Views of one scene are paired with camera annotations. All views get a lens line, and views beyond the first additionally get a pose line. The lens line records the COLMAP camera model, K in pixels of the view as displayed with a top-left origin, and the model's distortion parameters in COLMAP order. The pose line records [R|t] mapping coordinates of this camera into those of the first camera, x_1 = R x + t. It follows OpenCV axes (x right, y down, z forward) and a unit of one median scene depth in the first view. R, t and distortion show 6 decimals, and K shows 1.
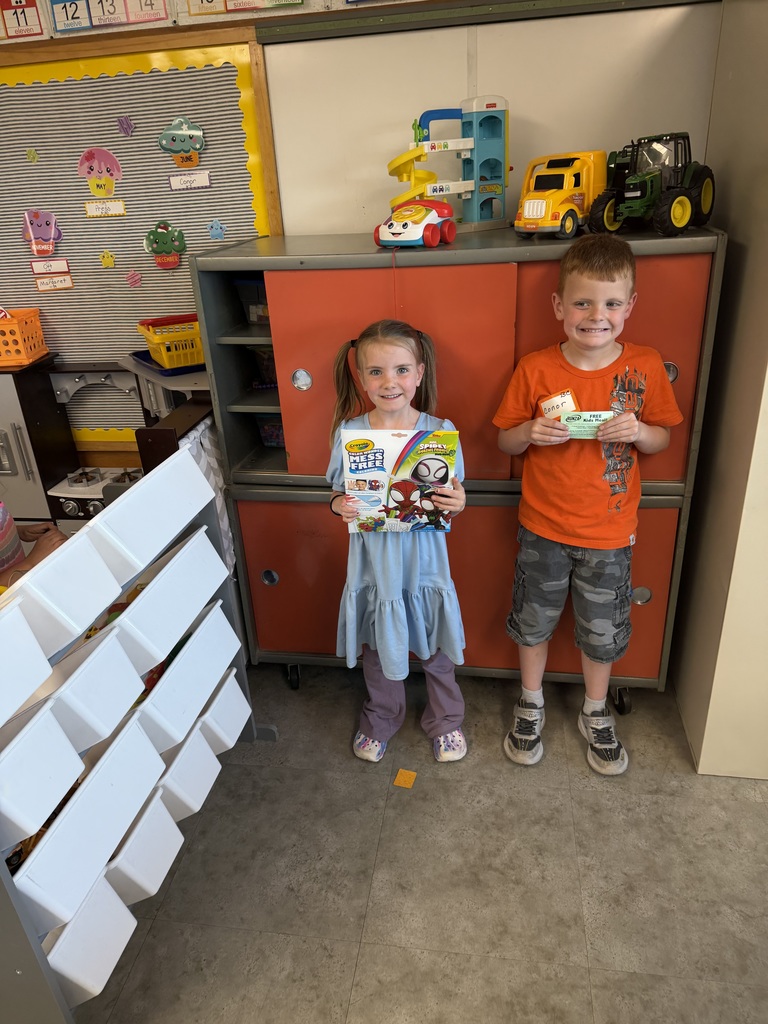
lens RADIAL K [[727.2, 0, 381.0], [0, 727.2, 511.5], [0, 0, 1]] dist [-0.048240, 0.012140]
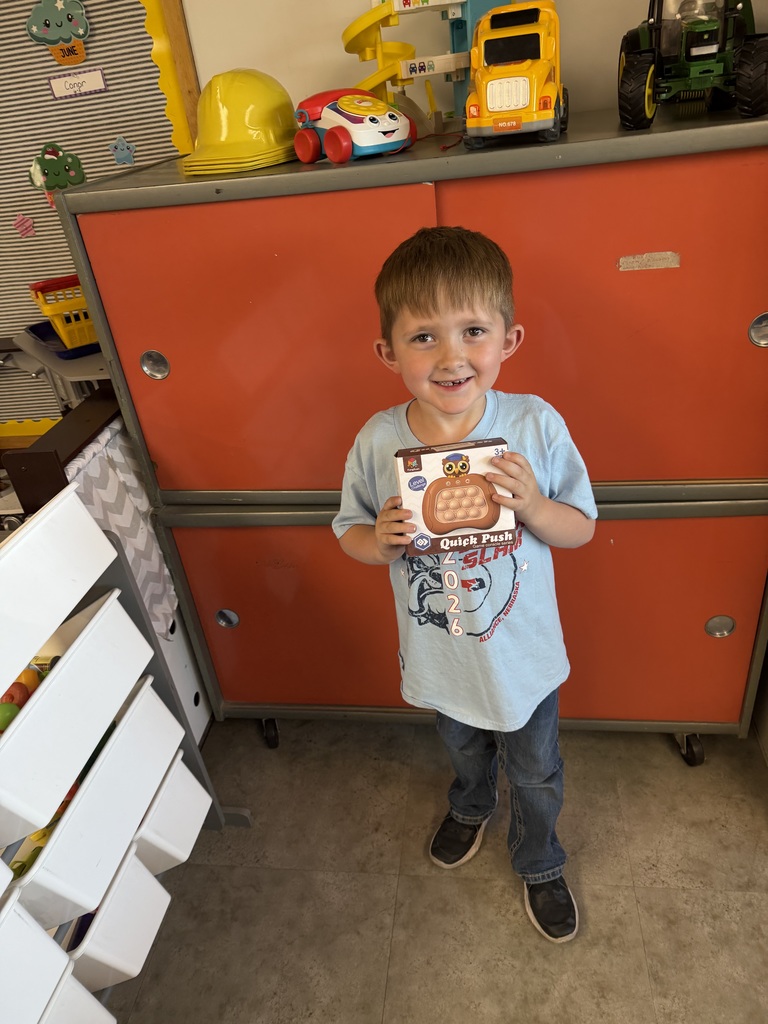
lens RADIAL K [[727.2, 0, 390.4], [0, 727.2, 513.4], [0, 0, 1]] dist [-0.048240, 0.012140]
pose [[0.998168, -0.060466, 0.002041, 0.026327], [0.059962, 0.993222, 0.099577, -0.093159], [-0.008048, -0.099272, 0.995028, 0.275615]]
